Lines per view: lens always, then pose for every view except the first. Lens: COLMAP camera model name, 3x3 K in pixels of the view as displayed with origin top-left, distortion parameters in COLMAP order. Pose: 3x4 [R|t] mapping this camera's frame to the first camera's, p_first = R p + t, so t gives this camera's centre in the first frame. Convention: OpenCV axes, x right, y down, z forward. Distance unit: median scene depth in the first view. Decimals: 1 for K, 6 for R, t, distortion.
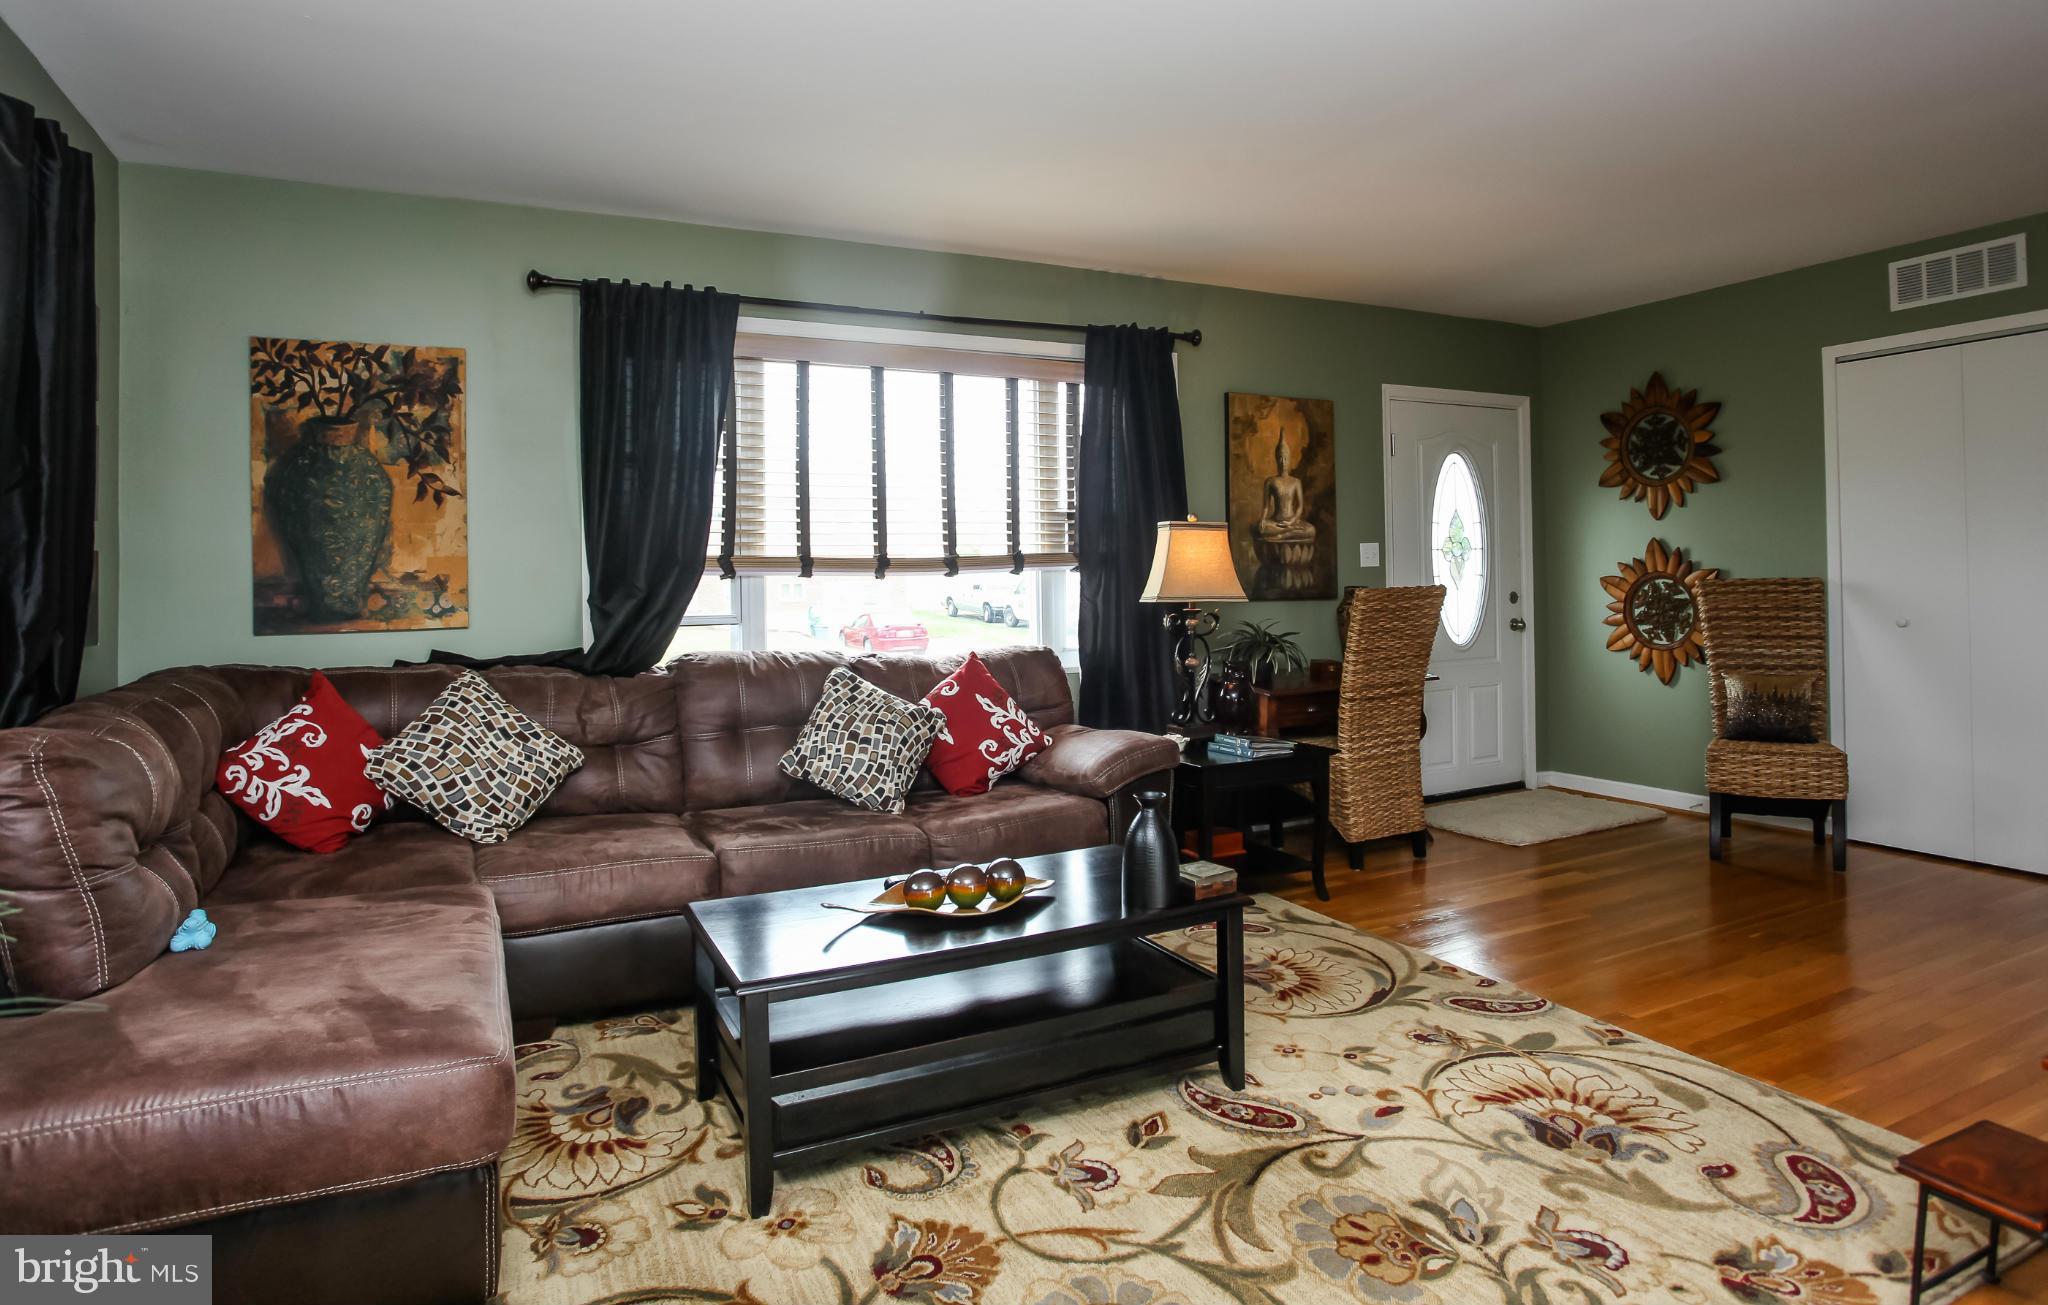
lens RADIAL K [[1130.1, 0, 1013.5], [0, 1130.1, 560.5], [0, 0, 1]] dist [-0.069754, 0.015475]
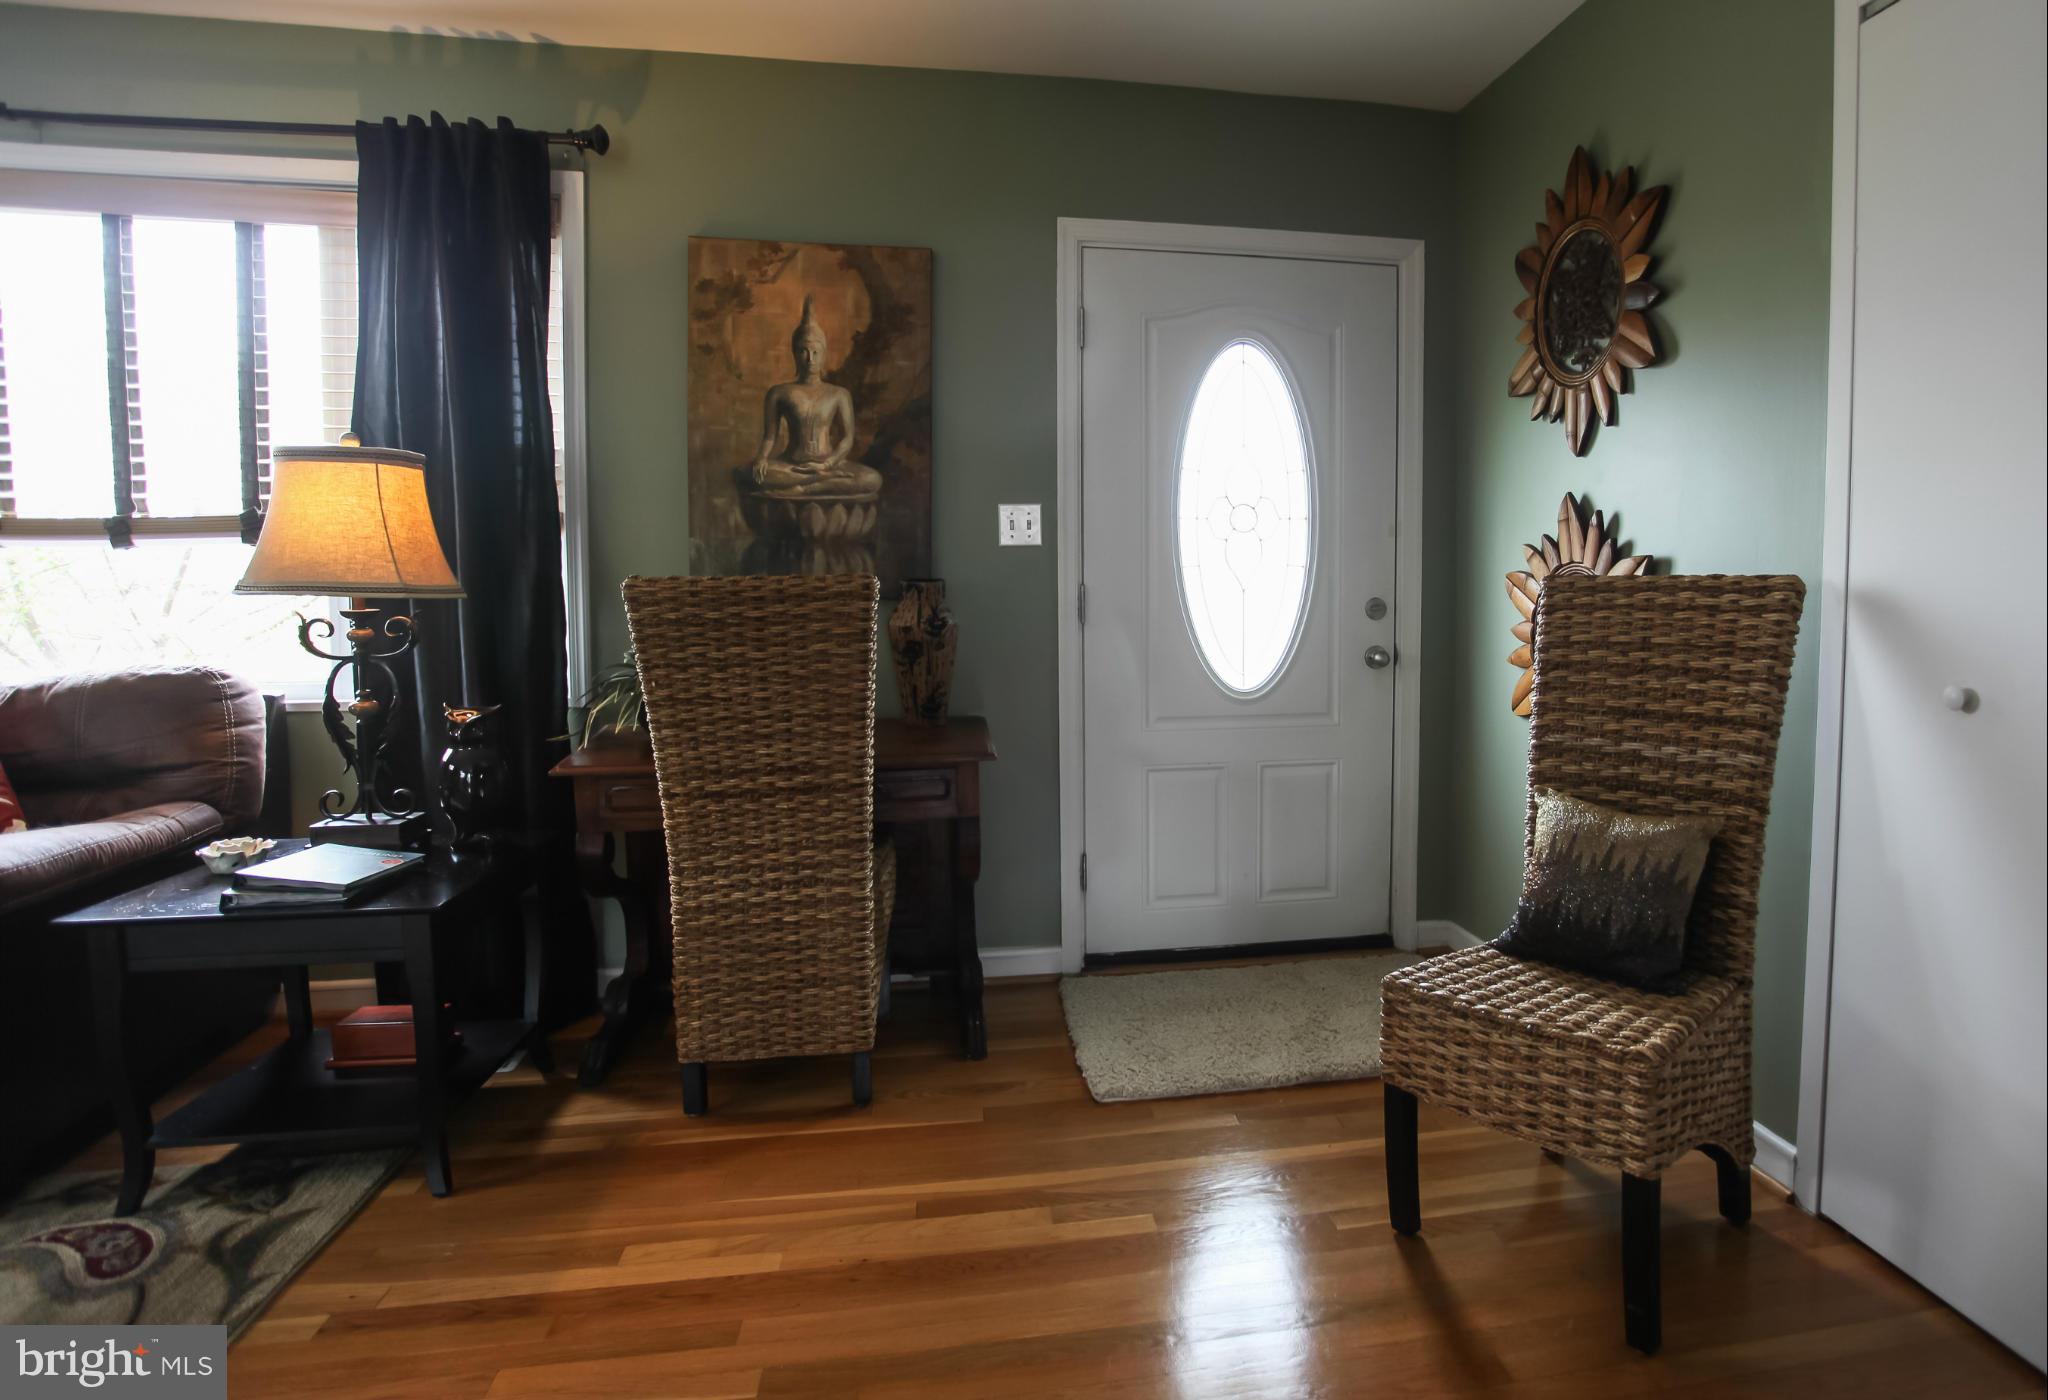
lens RADIAL K [[1120.4, 0, 1191.0], [0, 1120.4, 631.0], [0, 0, 1]] dist [-0.032741, 0.006163]
pose [[0.964604, 0.029285, -0.262073, 0.692622], [-0.013099, 0.997909, 0.063298, 0.014253], [0.263379, -0.057624, 0.962970, 0.599982]]
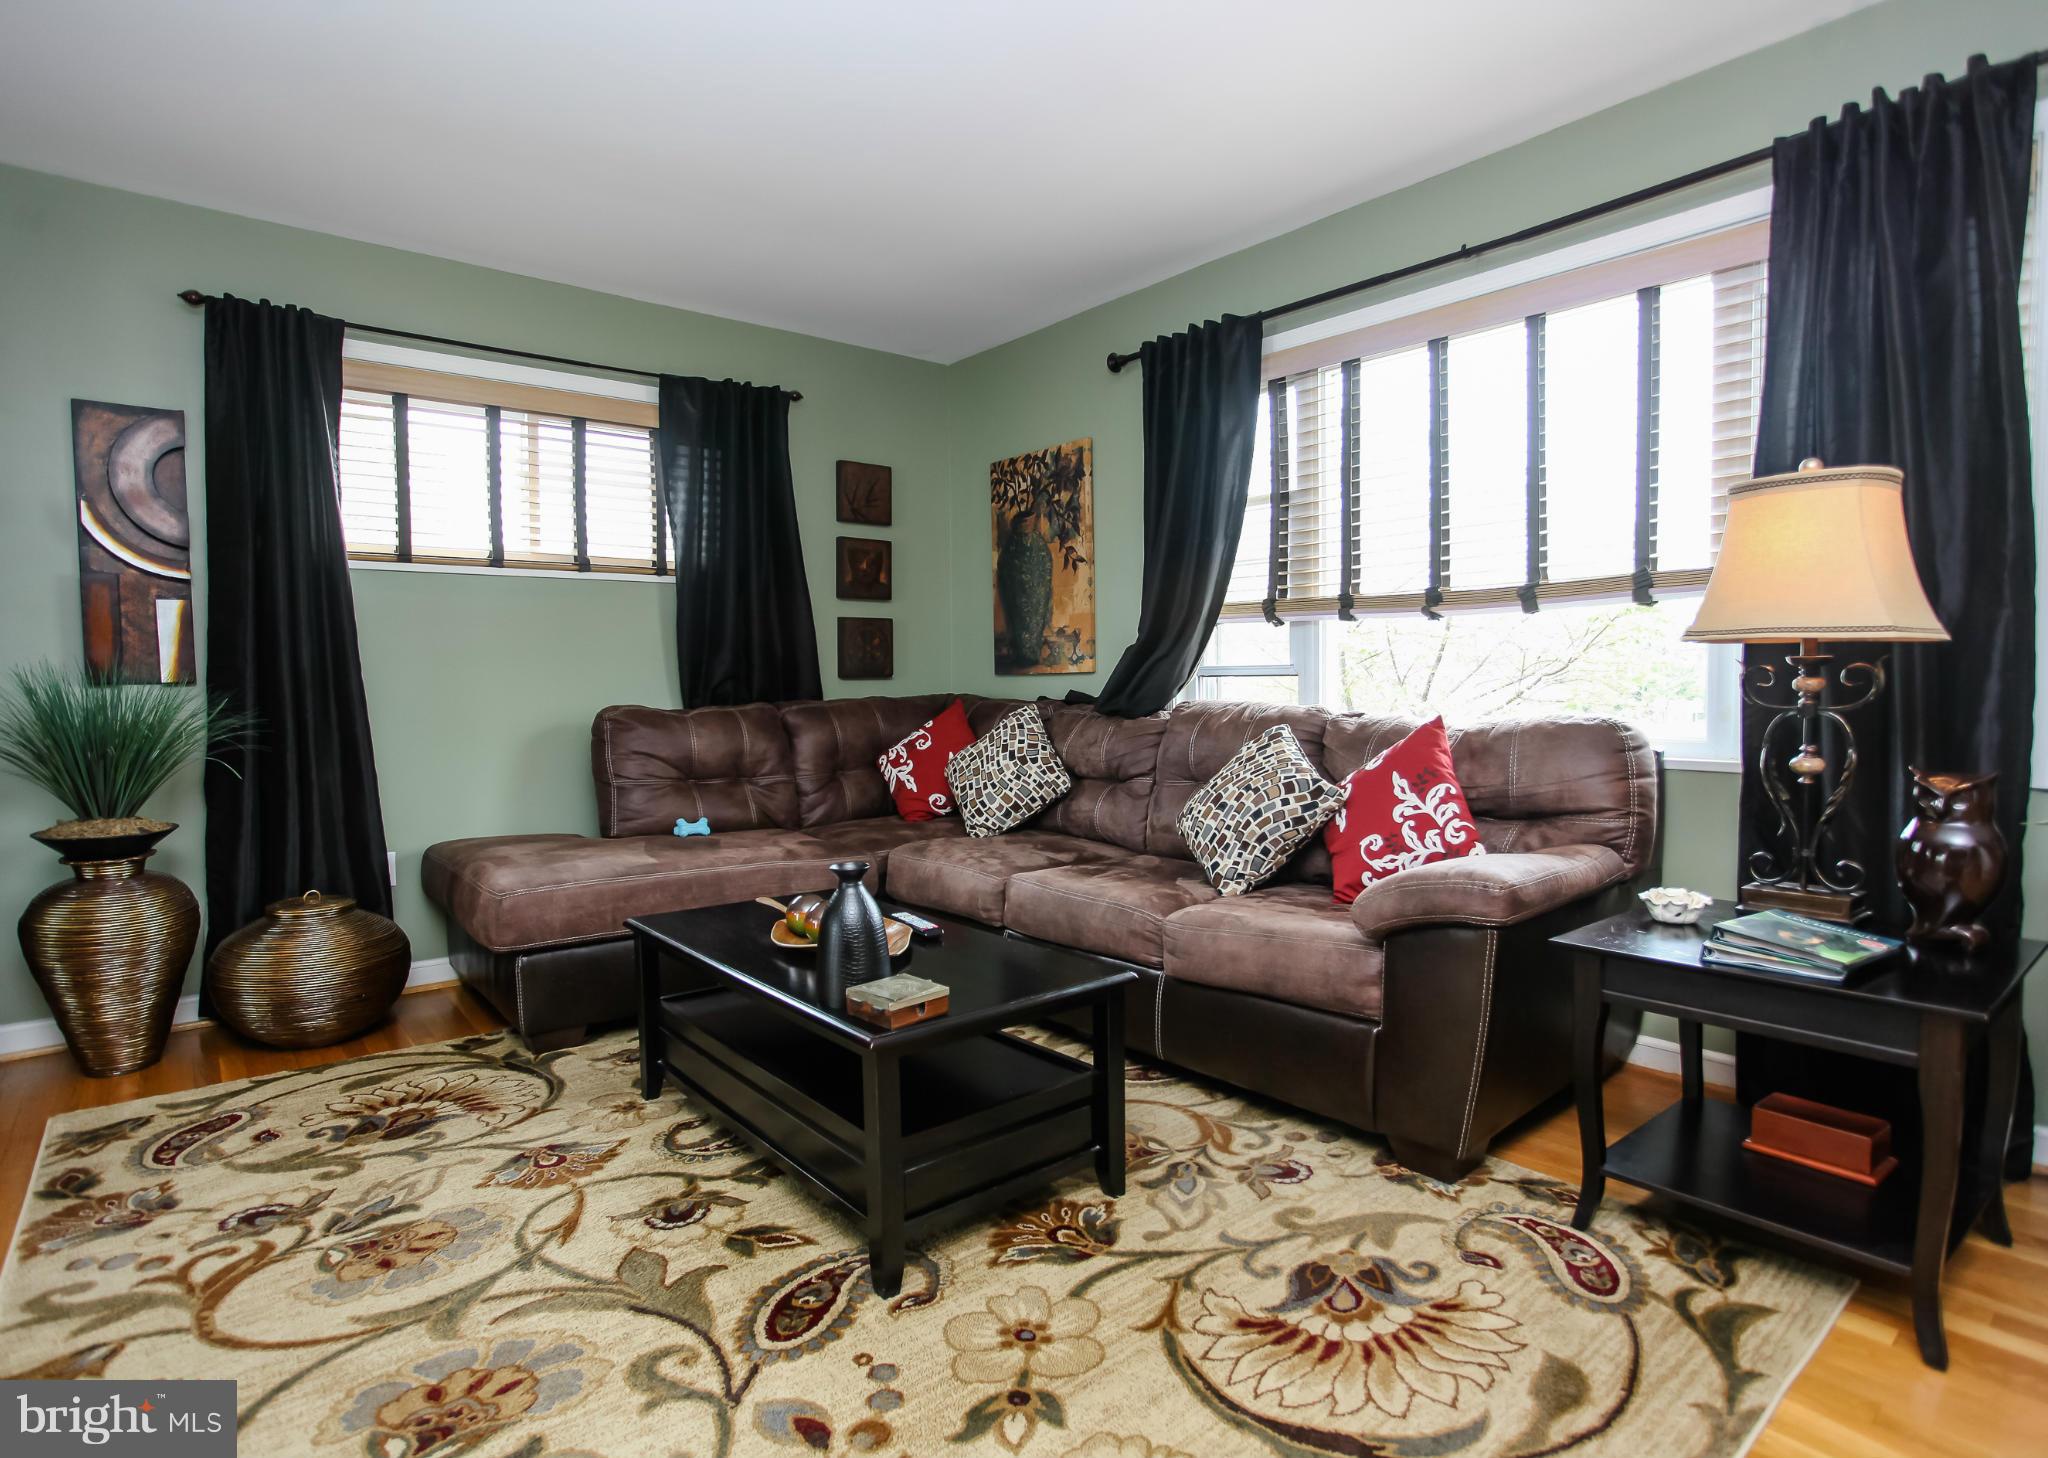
lens RADIAL K [[1069.8, 0, 1024.2], [0, 1069.8, 722.5], [0, 0, 1]] dist [-0.043411, 0.006675]
pose [[0.231713, 0.051346, -0.971428, 0.526168], [0.017409, 0.998227, 0.056915, 0.040560], [0.972628, -0.030100, 0.230408, 0.568355]]
